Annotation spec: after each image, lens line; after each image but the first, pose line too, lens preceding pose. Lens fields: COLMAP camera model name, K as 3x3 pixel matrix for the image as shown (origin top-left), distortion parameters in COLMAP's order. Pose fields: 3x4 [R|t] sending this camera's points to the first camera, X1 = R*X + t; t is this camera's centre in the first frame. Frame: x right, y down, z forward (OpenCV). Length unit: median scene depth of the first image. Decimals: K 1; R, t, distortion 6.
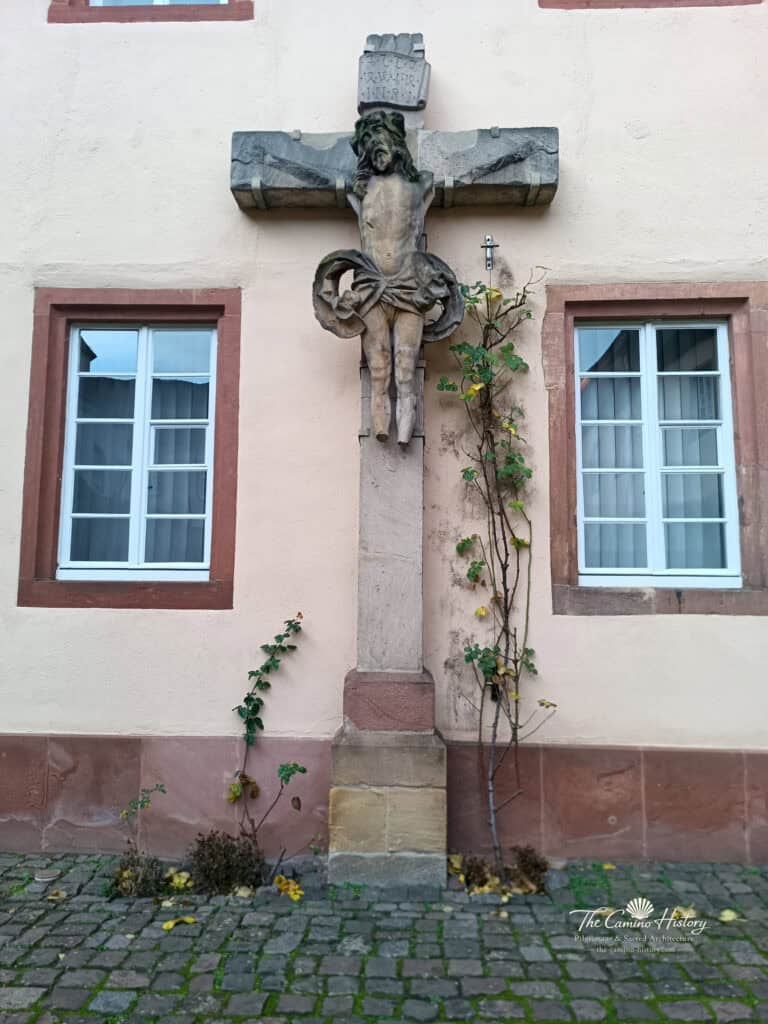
lens RADIAL K [[688.4, 0, 384.0], [0, 688.4, 512.0], [0, 0, 1]] dist [0.004573, 0.001339]
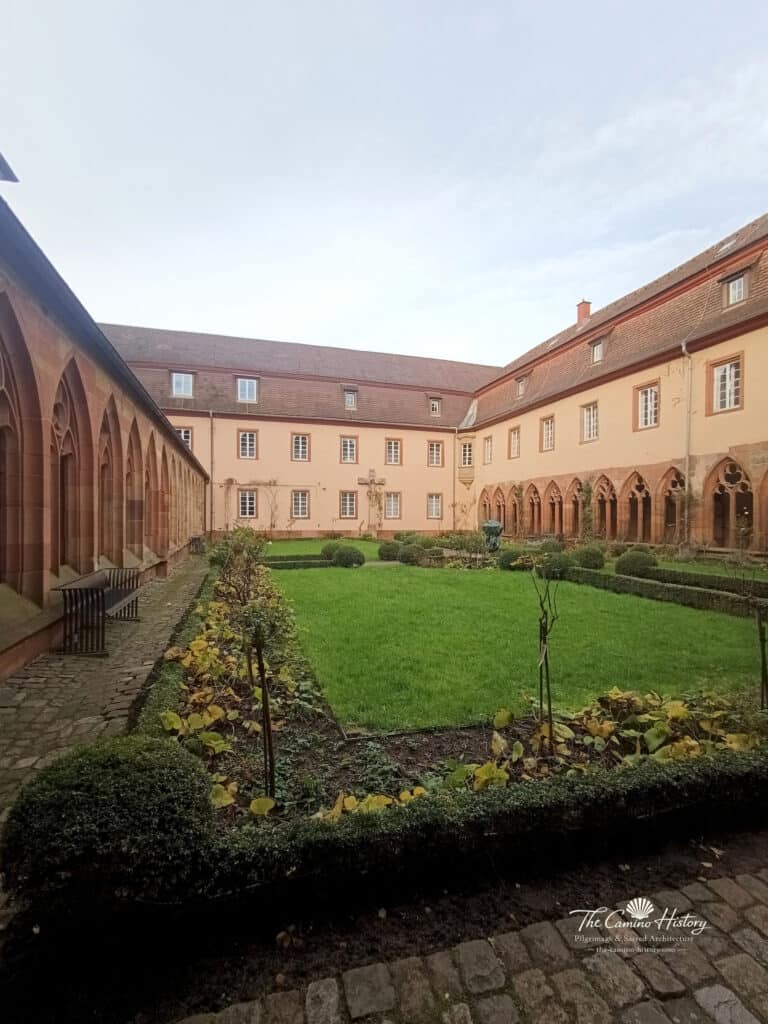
lens RADIAL K [[501.2, 0, 384.0], [0, 501.2, 512.0], [0, 0, 1]] dist [0.000595, 0.000068]
pose [[0.943482, -0.009898, 0.331276, -2.558996], [-0.020887, 0.995791, 0.089240, -0.735496], [-0.330765, -0.091115, 0.939304, -6.925184]]
